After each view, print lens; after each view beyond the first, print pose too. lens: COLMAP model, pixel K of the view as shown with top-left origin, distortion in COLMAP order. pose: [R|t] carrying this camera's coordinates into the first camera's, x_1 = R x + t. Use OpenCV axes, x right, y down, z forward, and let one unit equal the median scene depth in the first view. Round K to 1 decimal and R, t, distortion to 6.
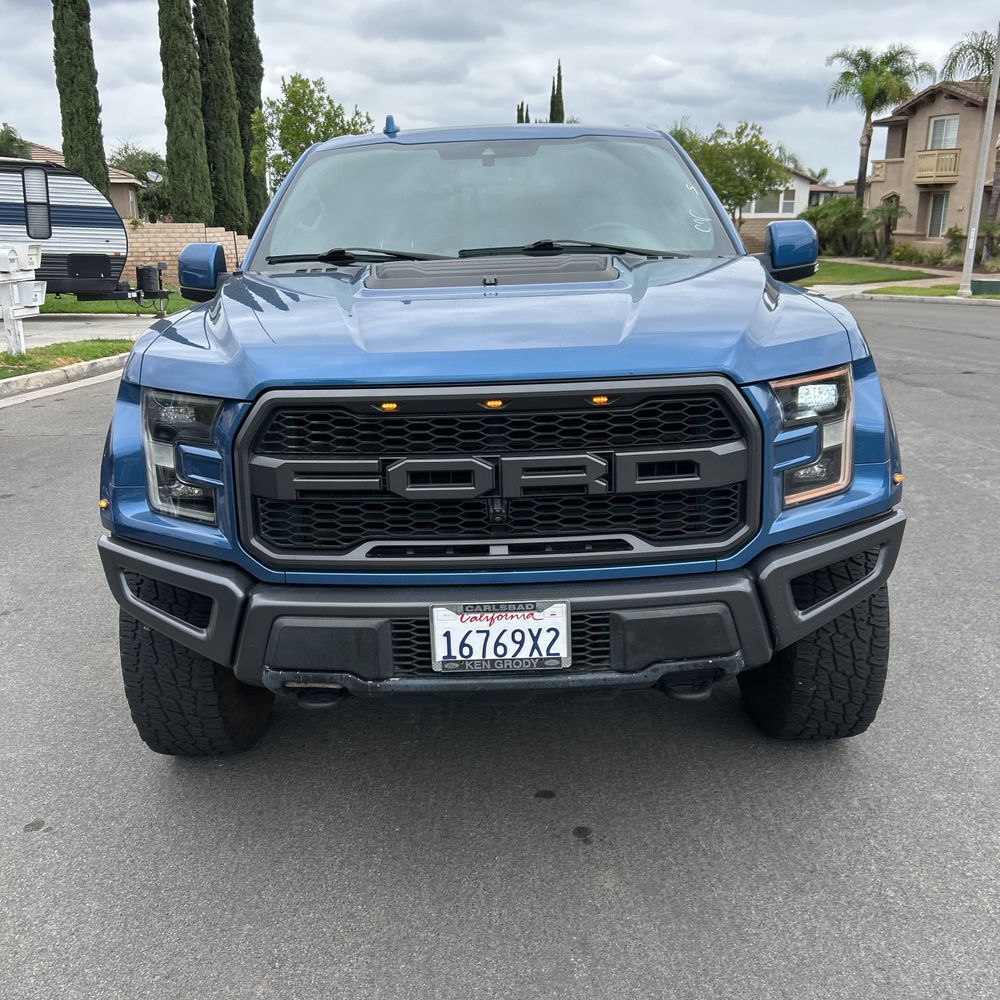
lens RADIAL K [[1013.0, 0, 490.4], [0, 1013.0, 501.5], [0, 0, 1]] dist [0.017138, 0.000000]
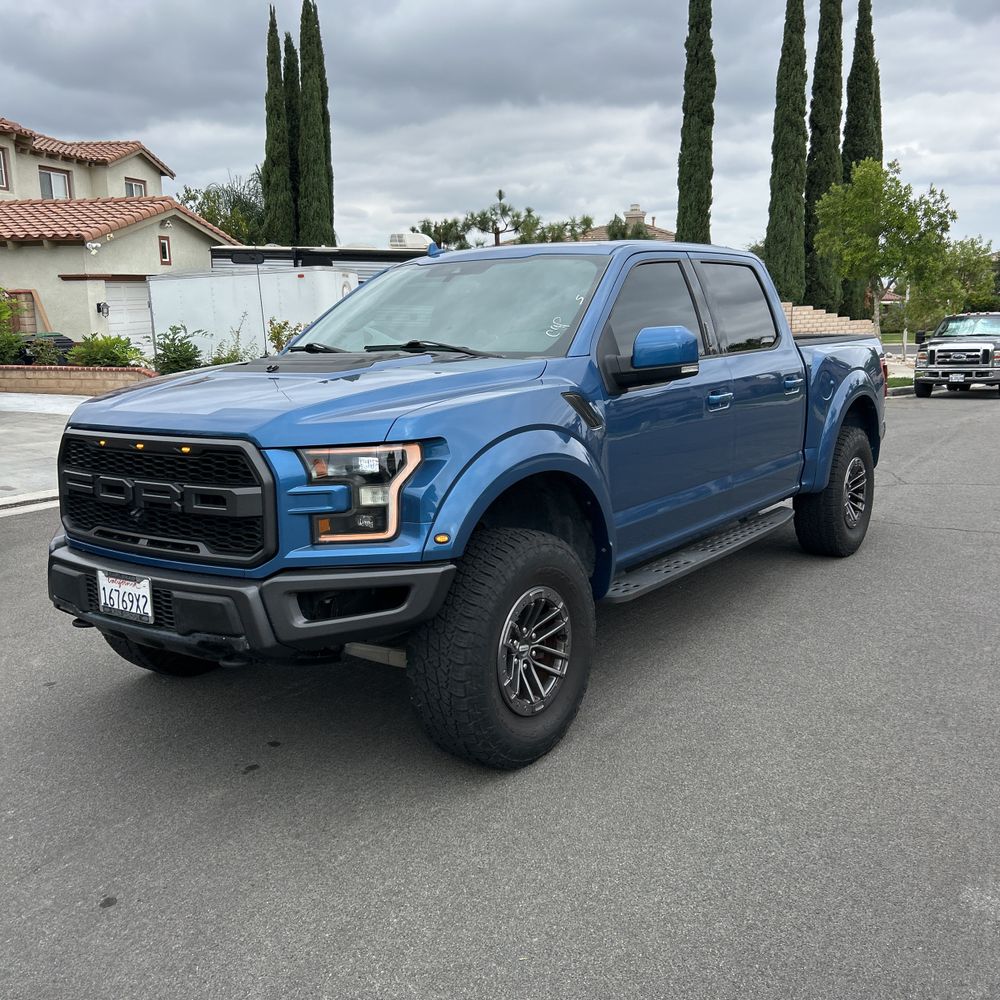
lens RADIAL K [[1013.0, 0, 509.8], [0, 1013.0, 501.3], [0, 0, 1]] dist [0.017138, 0.000000]
pose [[0.817067, 0.109006, -0.566144, 1.052241], [-0.148512, 0.988620, -0.023984, -0.046193], [0.557087, 0.103675, 0.823957, 0.025440]]
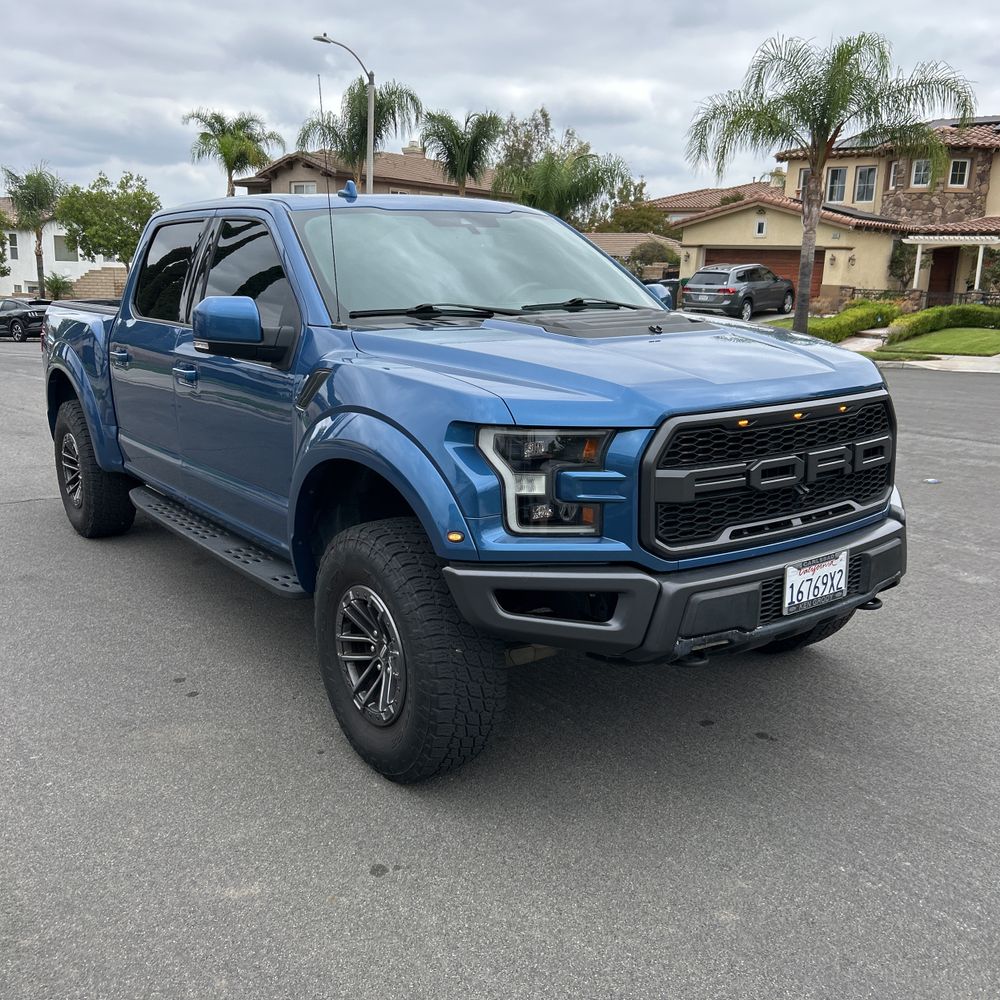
lens RADIAL K [[1013.0, 0, 485.9], [0, 1013.0, 503.1], [0, 0, 1]] dist [0.017138, 0.000000]
pose [[0.808967, -0.110137, 0.577445, -0.895892], [0.135673, 0.990753, -0.001102, -0.026399], [-0.571984, 0.079235, 0.816429, 0.085300]]
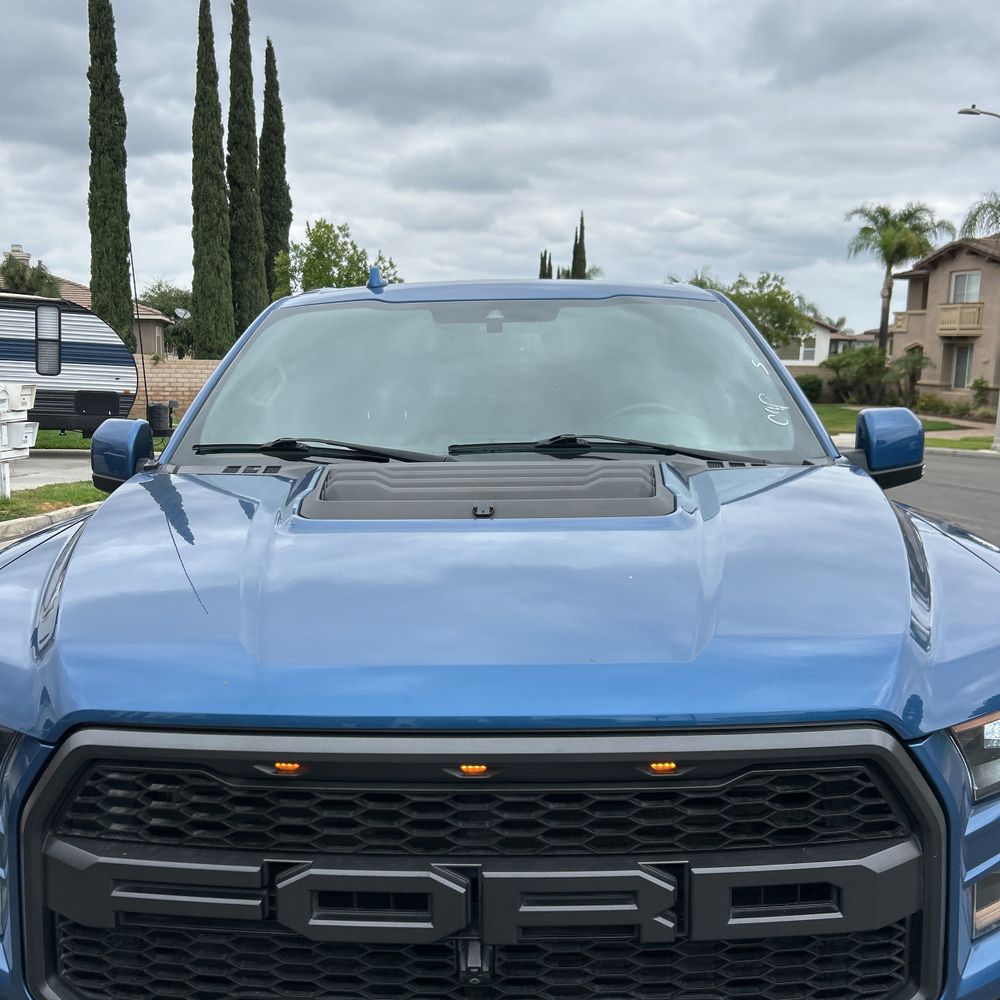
lens RADIAL K [[1013.0, 0, 491.1], [0, 1013.0, 508.9], [0, 0, 1]] dist [0.017138, 0.000000]
pose [[0.999578, 0.022741, -0.018057, 0.015992], [-0.024794, 0.992086, -0.123090, -0.131095], [0.015115, 0.123485, 0.992231, 0.326303]]
